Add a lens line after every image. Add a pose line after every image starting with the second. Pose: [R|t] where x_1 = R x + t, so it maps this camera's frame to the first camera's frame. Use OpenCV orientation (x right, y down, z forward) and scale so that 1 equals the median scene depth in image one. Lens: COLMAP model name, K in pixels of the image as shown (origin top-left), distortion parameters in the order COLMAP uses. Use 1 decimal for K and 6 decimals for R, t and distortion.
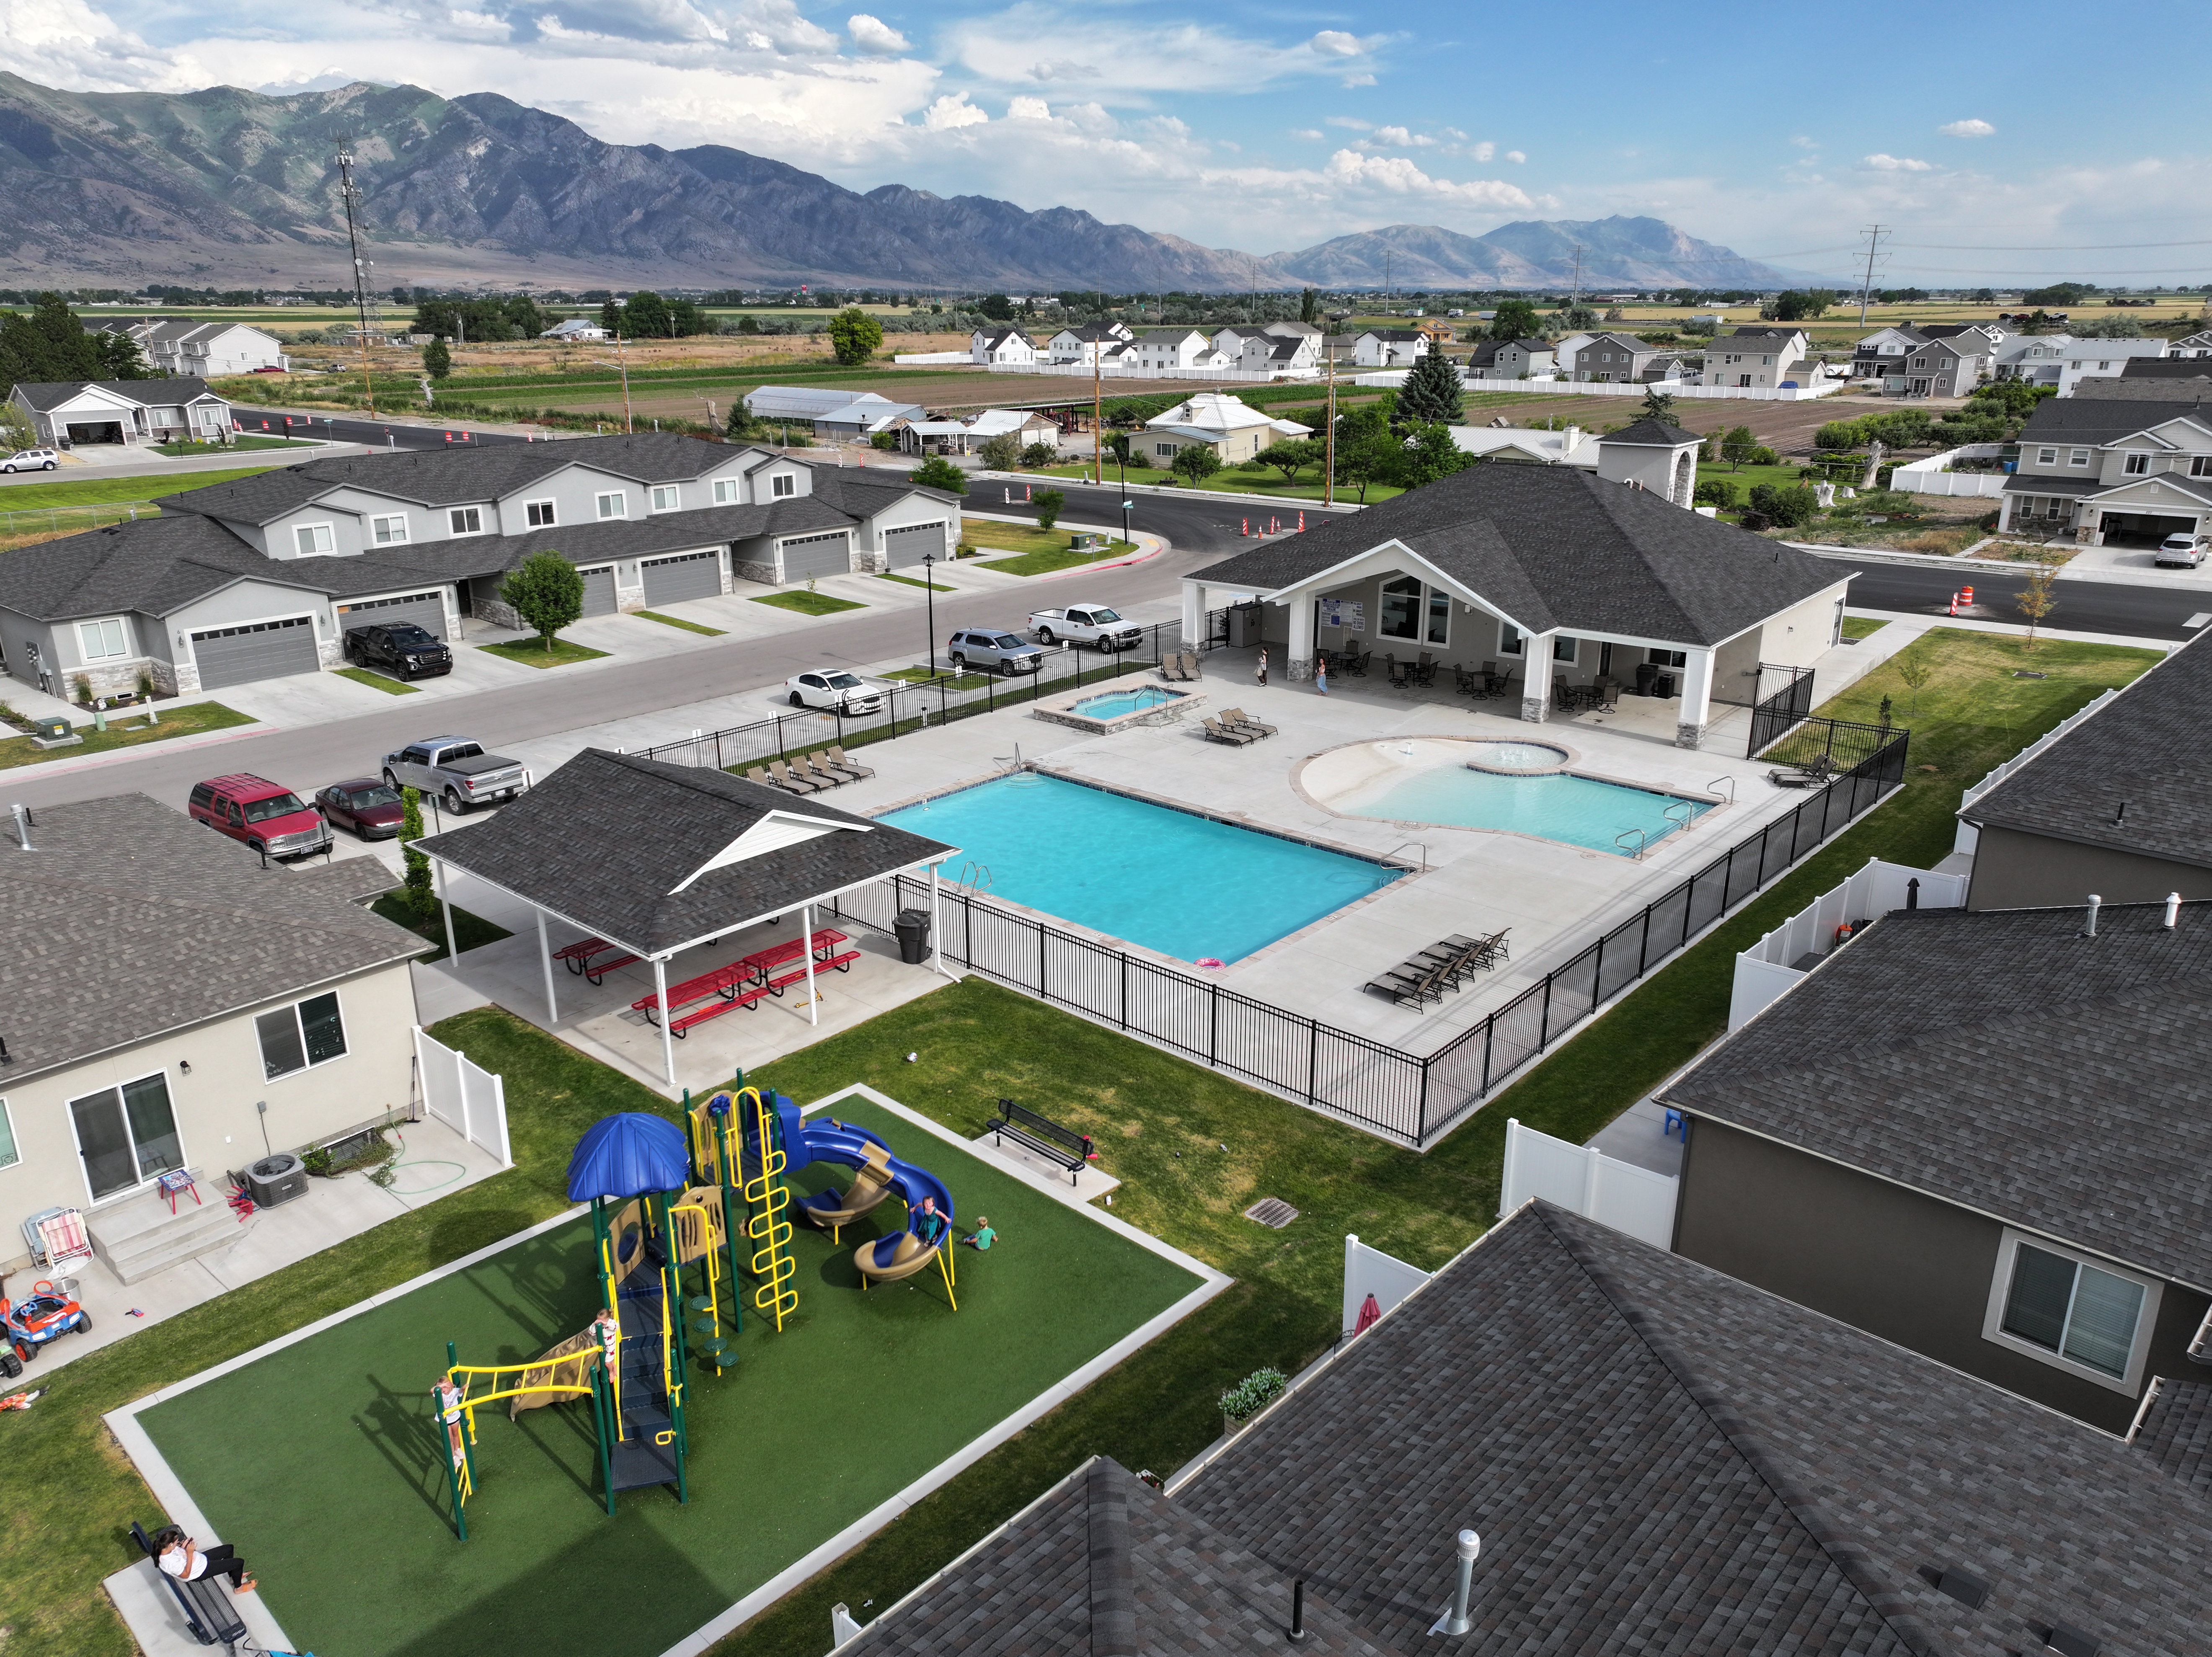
lens RADIAL K [[1535.2, 0, 1106.0], [0, 1535.2, 828.5], [0, 0, 1]] dist [-0.002376, 0.014475]
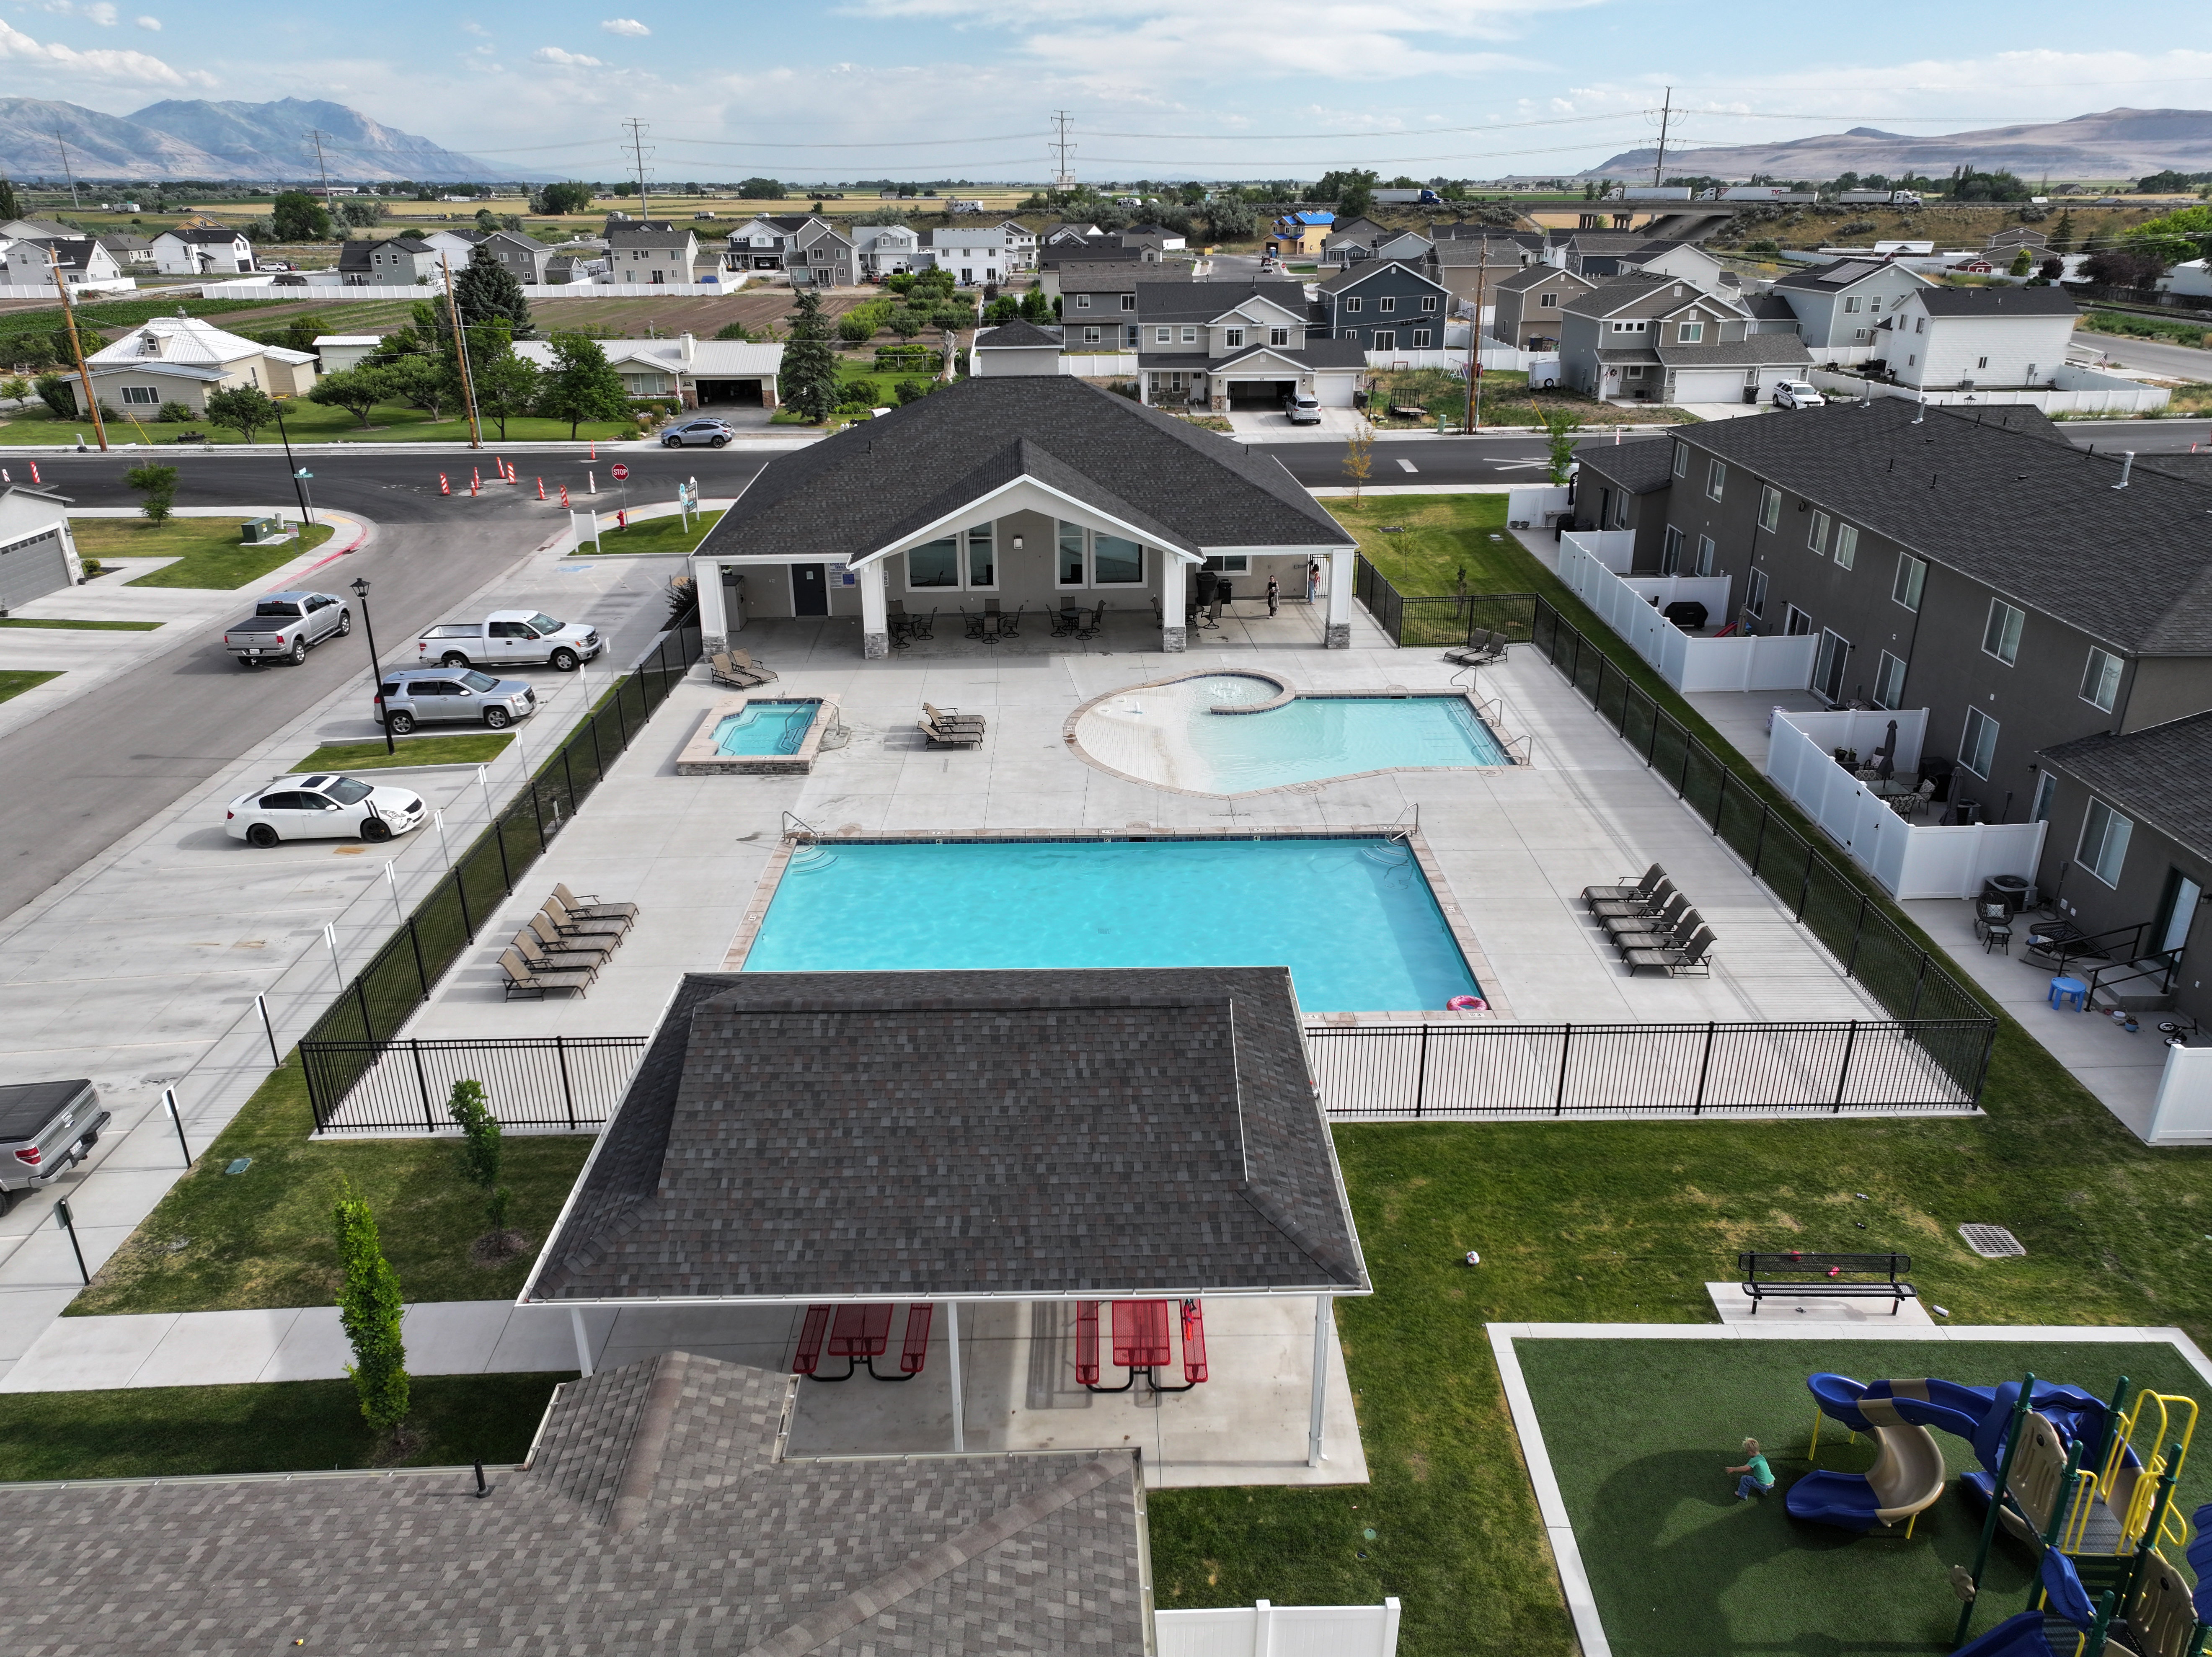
lens RADIAL K [[1535.2, 0, 1106.0], [0, 1535.2, 828.5], [0, 0, 1]] dist [-0.002376, 0.014475]
pose [[0.735426, -0.261494, 0.625116, -0.335564], [0.223104, 0.964542, 0.141007, -0.096891], [-0.639823, 0.035766, 0.767690, 0.278419]]
